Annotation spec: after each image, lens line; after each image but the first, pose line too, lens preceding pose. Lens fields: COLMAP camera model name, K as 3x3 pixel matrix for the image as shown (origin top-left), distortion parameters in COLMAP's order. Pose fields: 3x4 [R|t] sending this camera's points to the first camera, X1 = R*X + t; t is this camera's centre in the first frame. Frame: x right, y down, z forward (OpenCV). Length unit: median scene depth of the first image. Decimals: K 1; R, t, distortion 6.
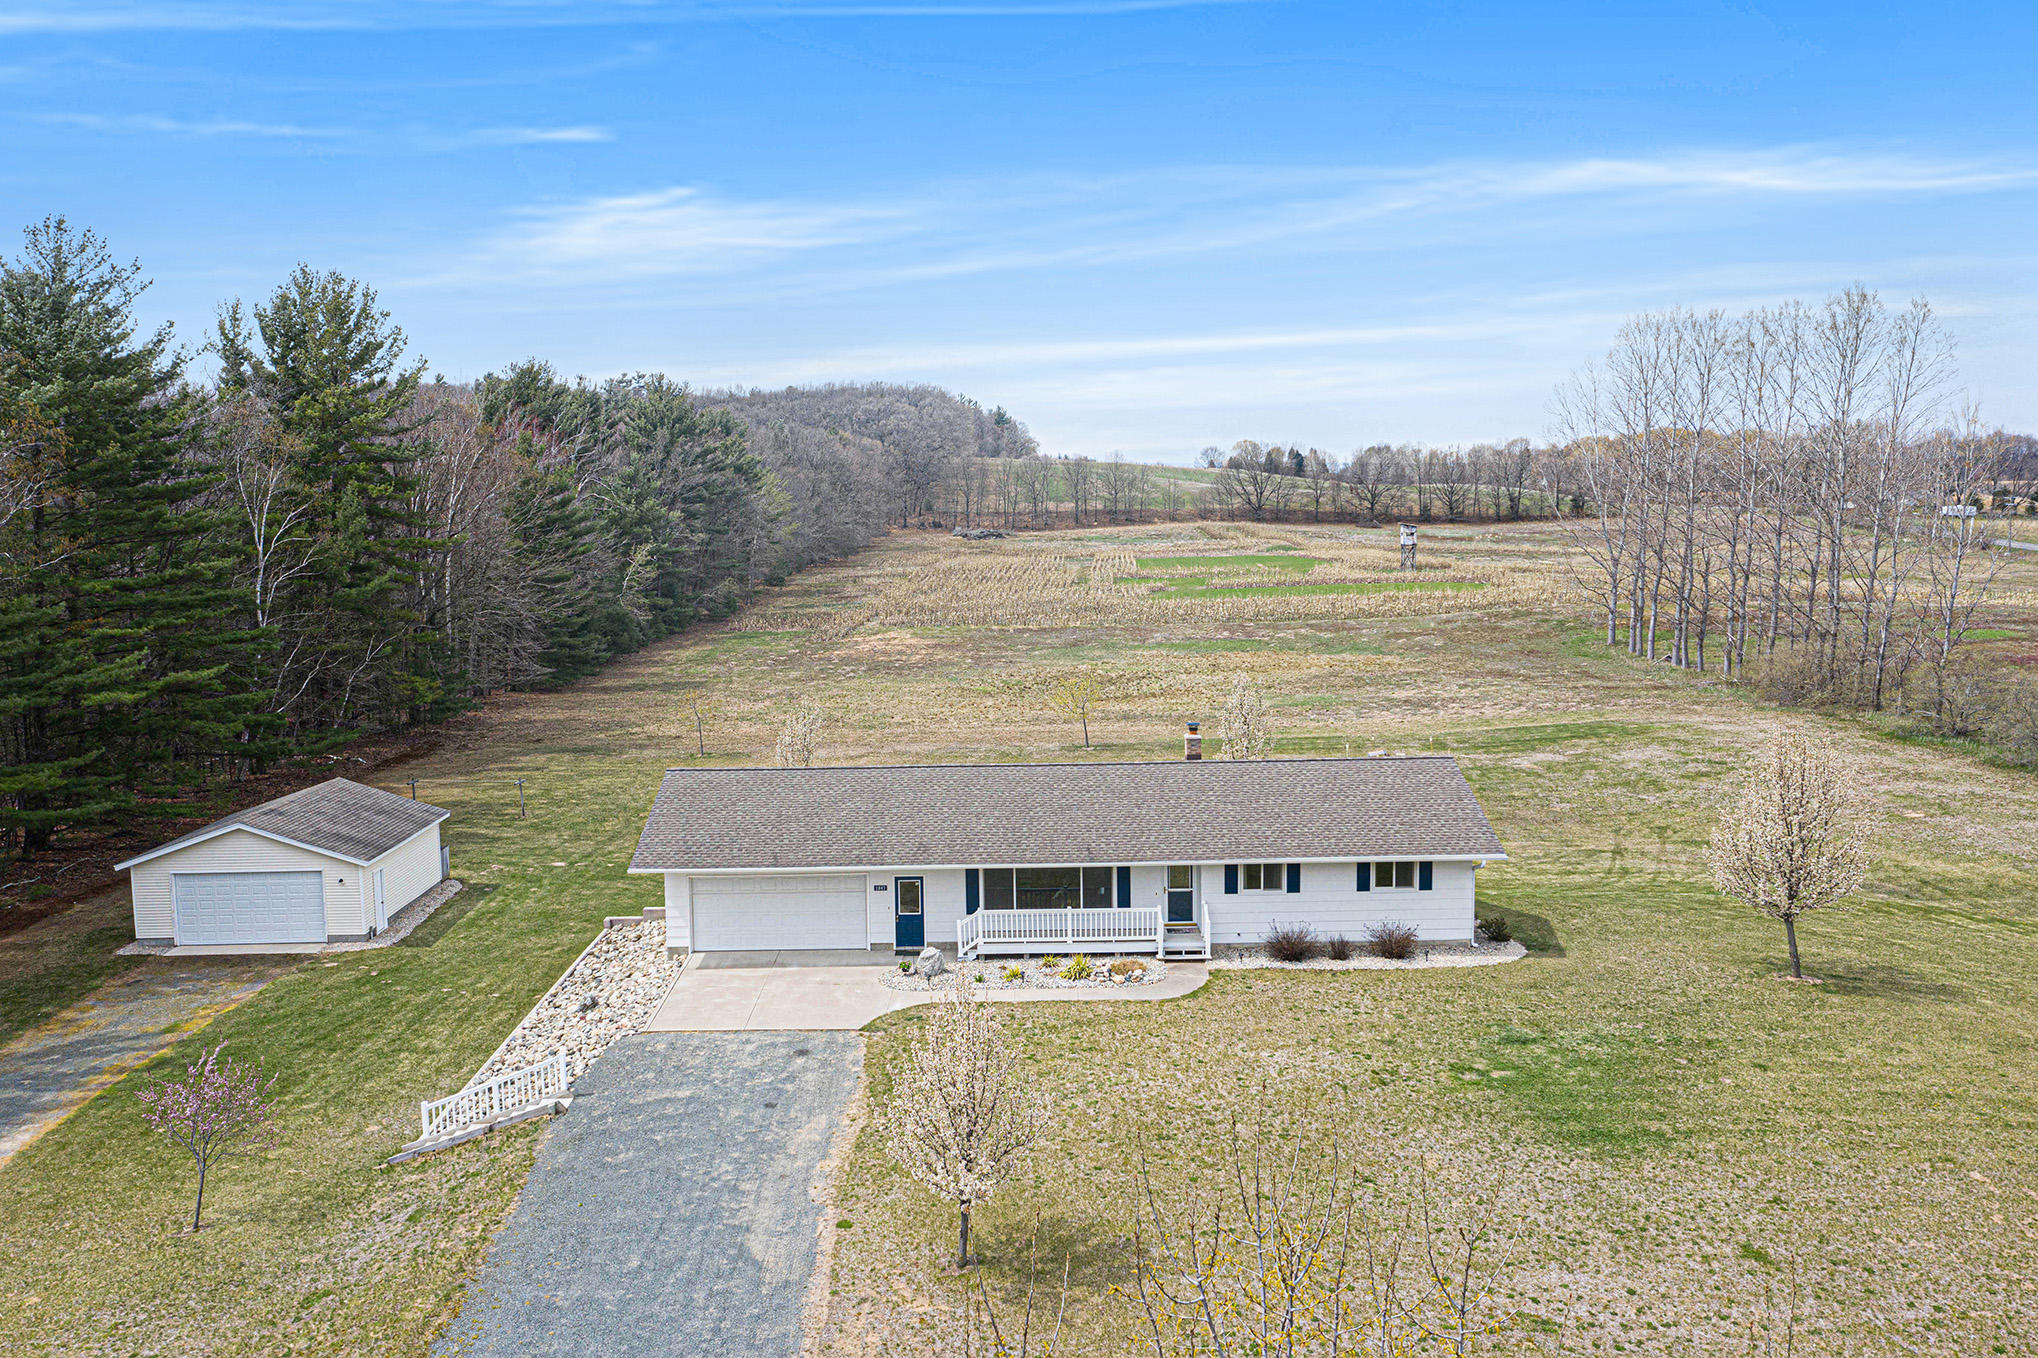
lens RADIAL K [[1633.6, 0, 1026.5], [0, 1633.6, 675.5], [0, 0, 1]] dist [0.002129, -0.000848]
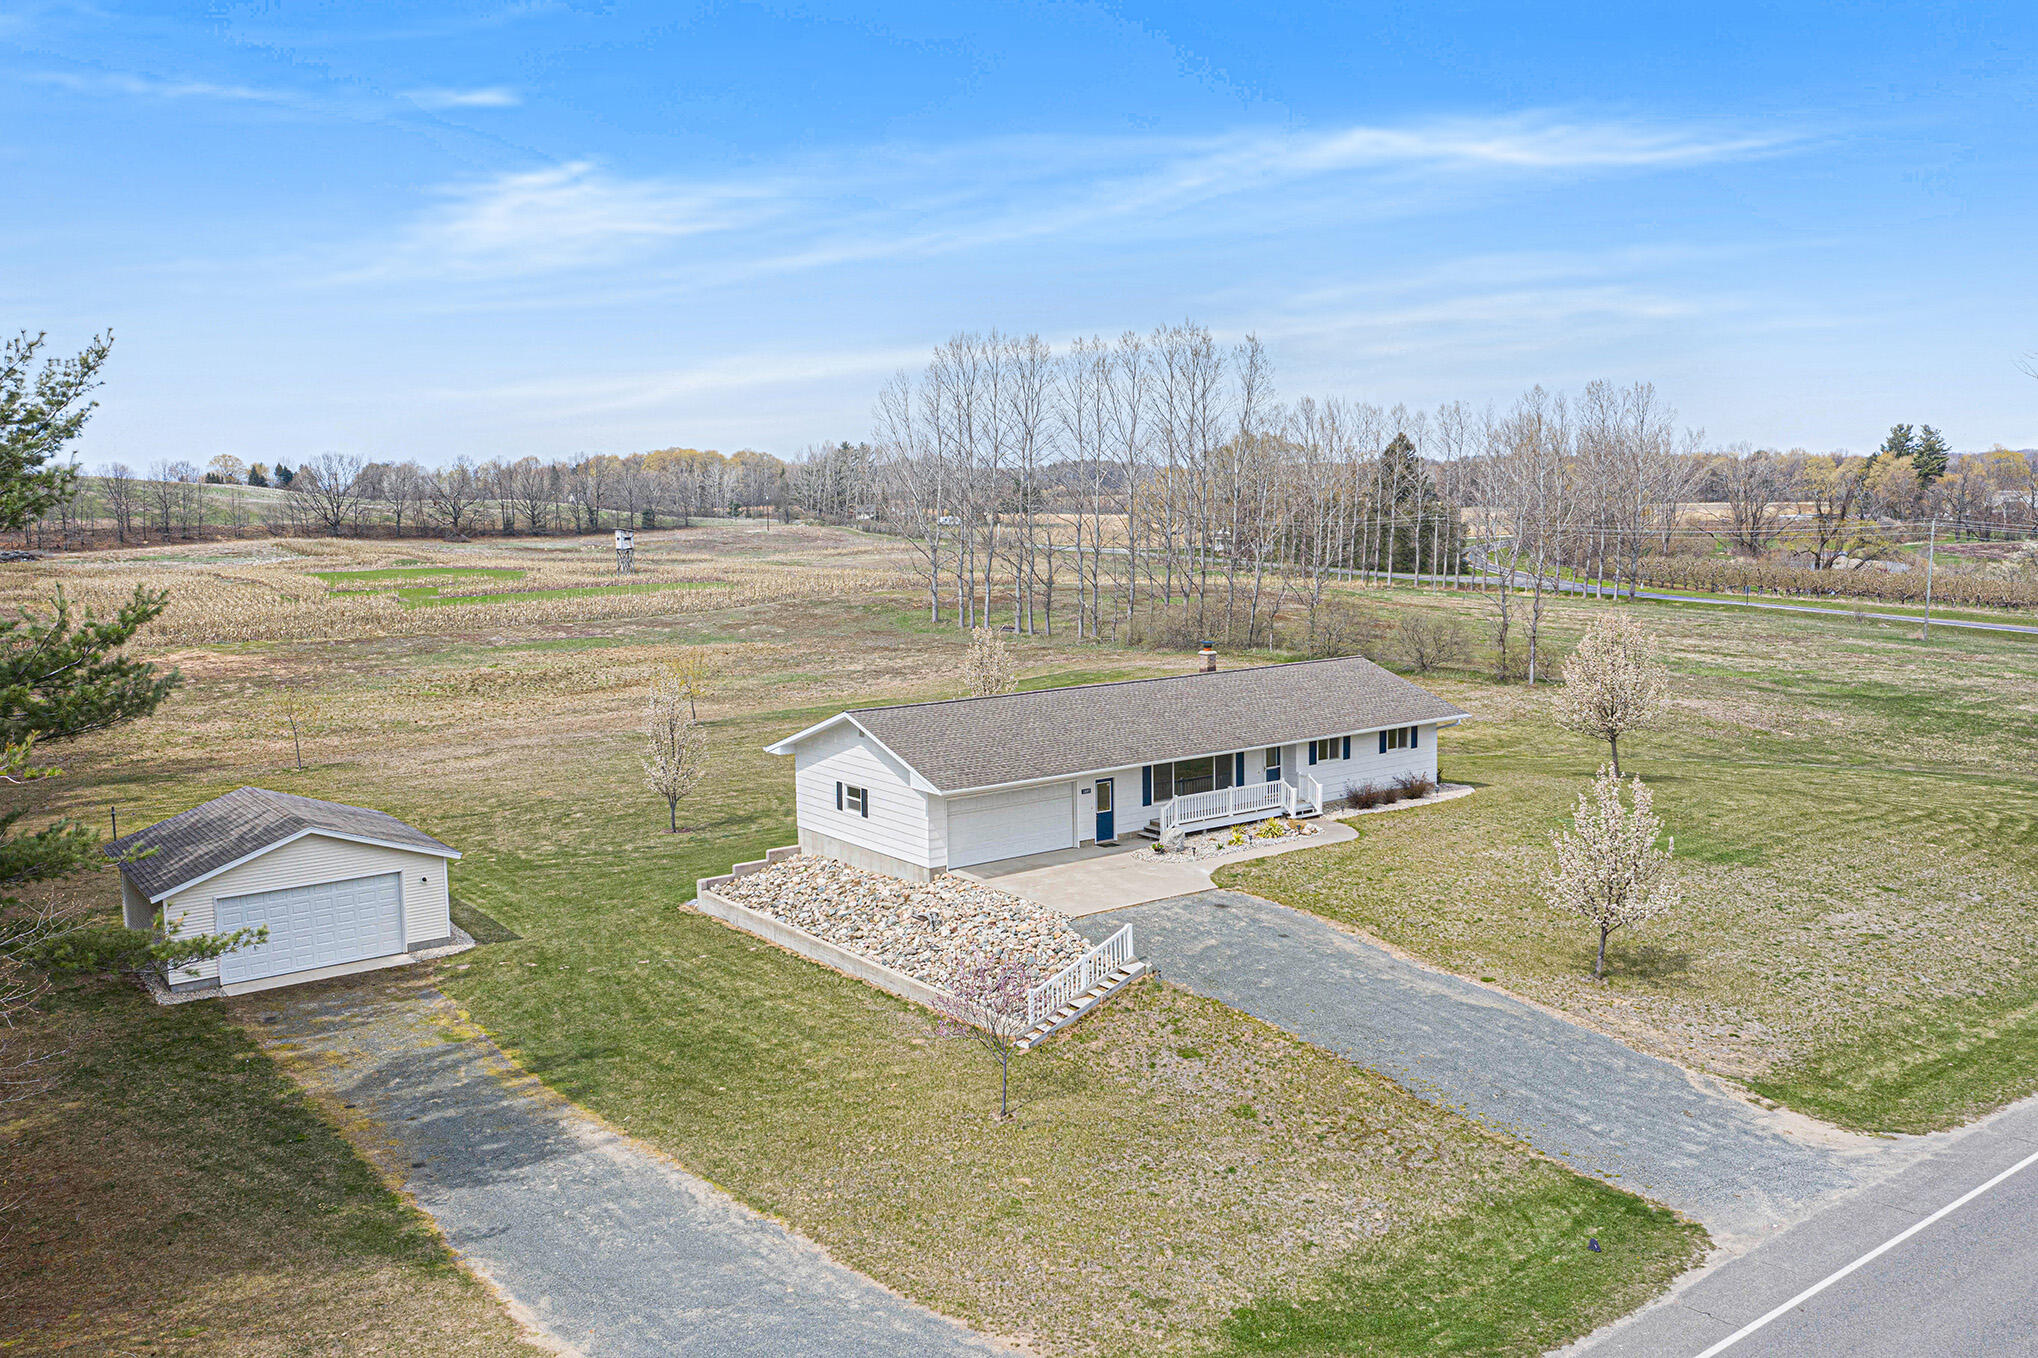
lens RADIAL K [[1633.6, 0, 1026.5], [0, 1633.6, 675.5], [0, 0, 1]] dist [0.002129, -0.000848]
pose [[0.805575, -0.064660, 0.588955, -0.787717], [0.072906, 0.997291, 0.009769, 0.035548], [-0.587992, 0.035068, 0.808107, 0.101032]]
